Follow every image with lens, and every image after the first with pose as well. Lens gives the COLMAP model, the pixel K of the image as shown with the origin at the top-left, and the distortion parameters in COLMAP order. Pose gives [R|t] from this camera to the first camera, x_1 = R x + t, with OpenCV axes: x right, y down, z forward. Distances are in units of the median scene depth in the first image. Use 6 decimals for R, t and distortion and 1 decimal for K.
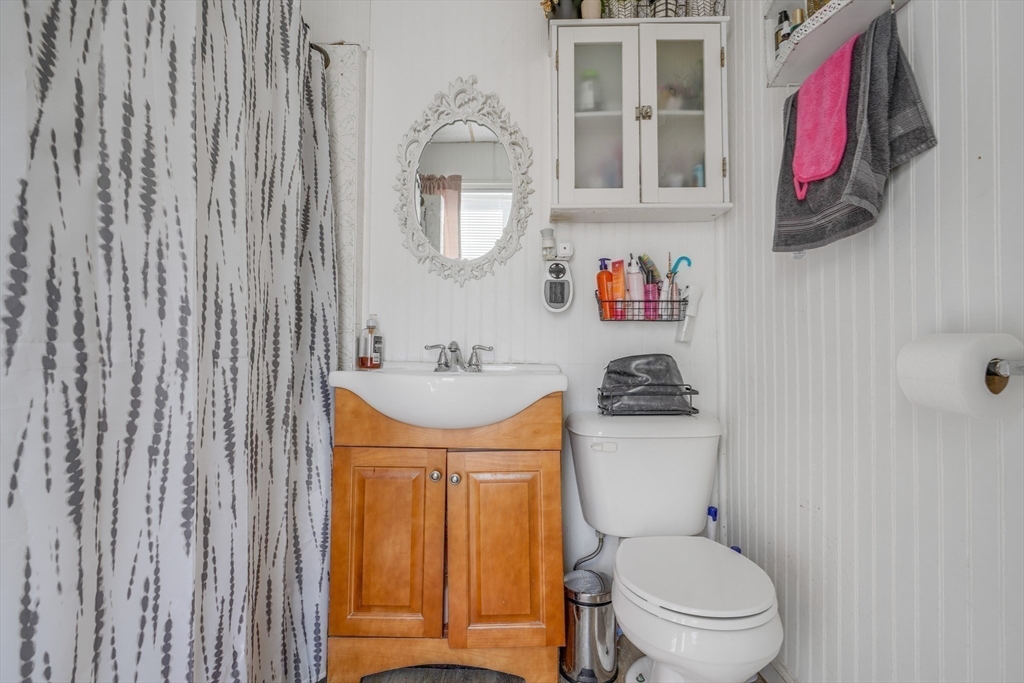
lens RADIAL K [[471.7, 0, 516.0], [0, 471.7, 333.4], [0, 0, 1]] dist [-0.013347, 0.005606]
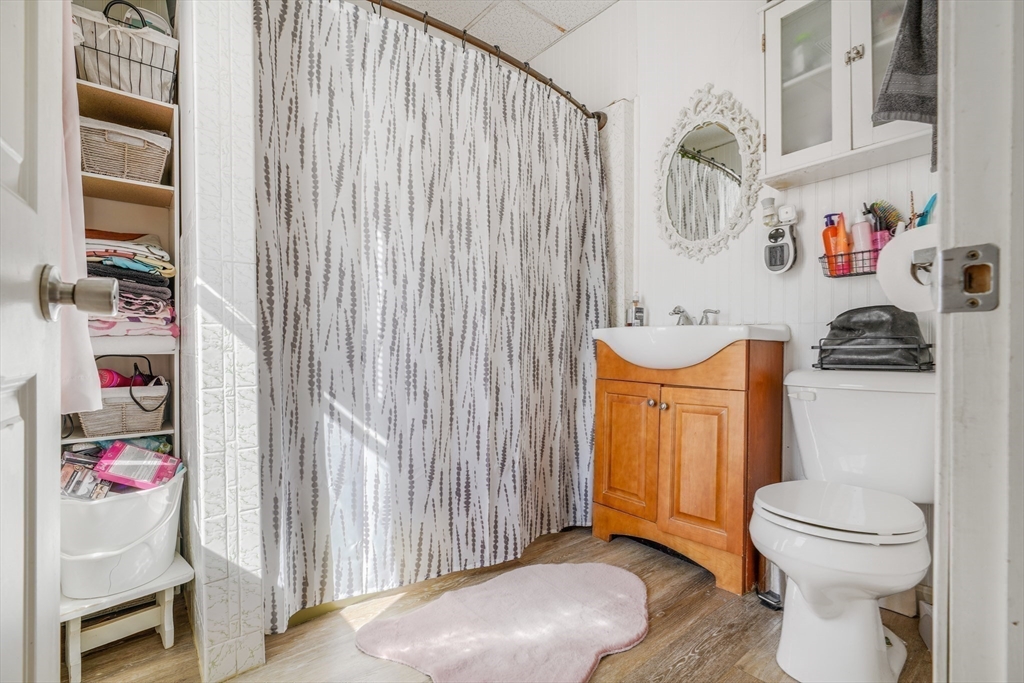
lens RADIAL K [[471.7, 0, 517.0], [0, 471.7, 347.1], [0, 0, 1]] dist [-0.013347, 0.005606]
pose [[0.635081, -0.001306, -0.772444, 0.799699], [0.012407, 0.999887, 0.008510, 0.156002], [0.772346, -0.014988, 0.635025, -0.208181]]
